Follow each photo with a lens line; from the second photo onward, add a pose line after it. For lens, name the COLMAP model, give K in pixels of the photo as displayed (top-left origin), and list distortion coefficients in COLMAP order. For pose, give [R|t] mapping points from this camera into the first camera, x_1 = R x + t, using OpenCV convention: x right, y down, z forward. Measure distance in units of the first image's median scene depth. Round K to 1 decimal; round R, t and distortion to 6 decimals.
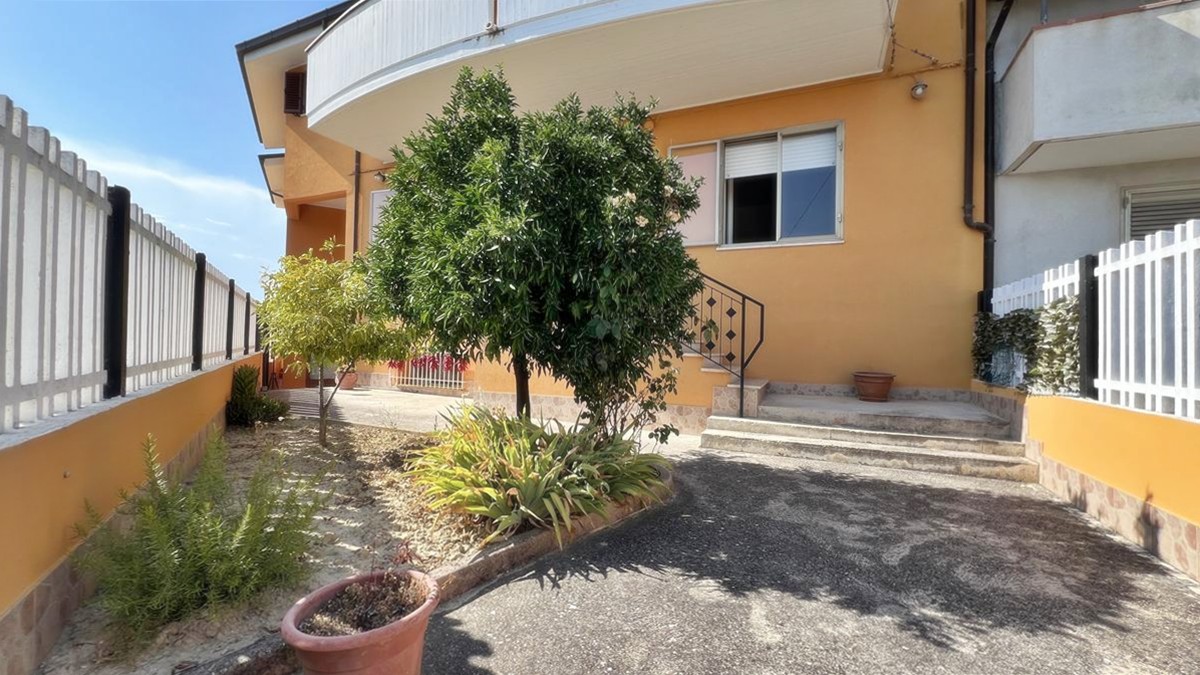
lens RADIAL K [[482.0, 0, 597.2], [0, 482.0, 337.1], [0, 0, 1]] dist [0.001811, 0.000142]
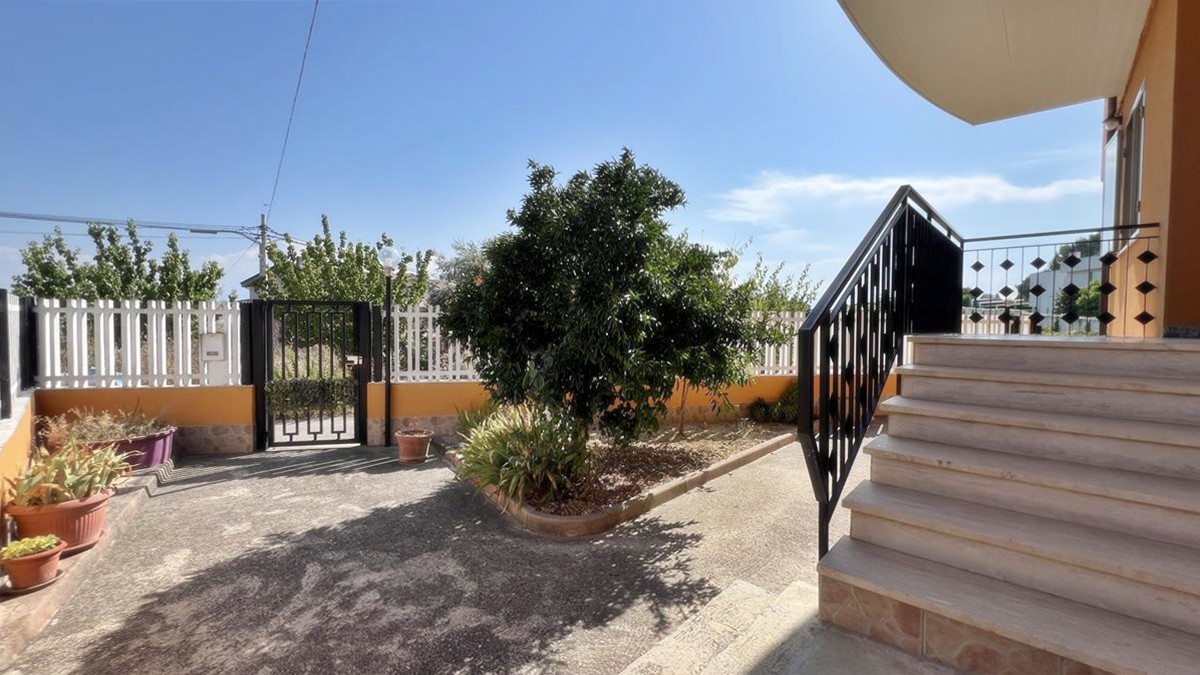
lens RADIAL K [[482.0, 0, 597.5], [0, 482.0, 338.1], [0, 0, 1]] dist [0.001811, 0.000142]
pose [[-0.324773, 0.004995, -0.945779, 1.475921], [-0.000606, 0.999985, 0.005490, -0.121278], [0.945792, 0.002356, -0.324765, 2.006694]]
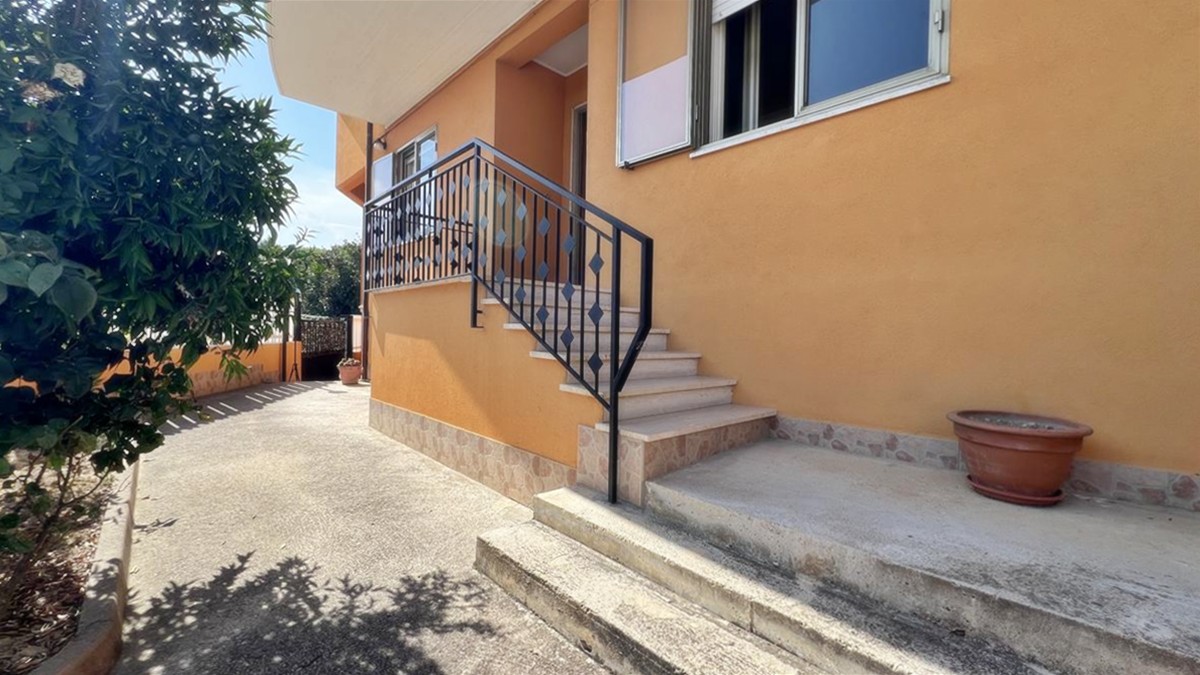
lens RADIAL K [[482.0, 0, 600.3], [0, 482.0, 331.6], [0, 0, 1]] dist [0.001811, 0.000142]
pose [[0.922399, 0.000363, -0.386239, 0.957468], [-0.000178, 1.000000, 0.000514, 0.027254], [0.386239, -0.000405, 0.922399, 1.246630]]
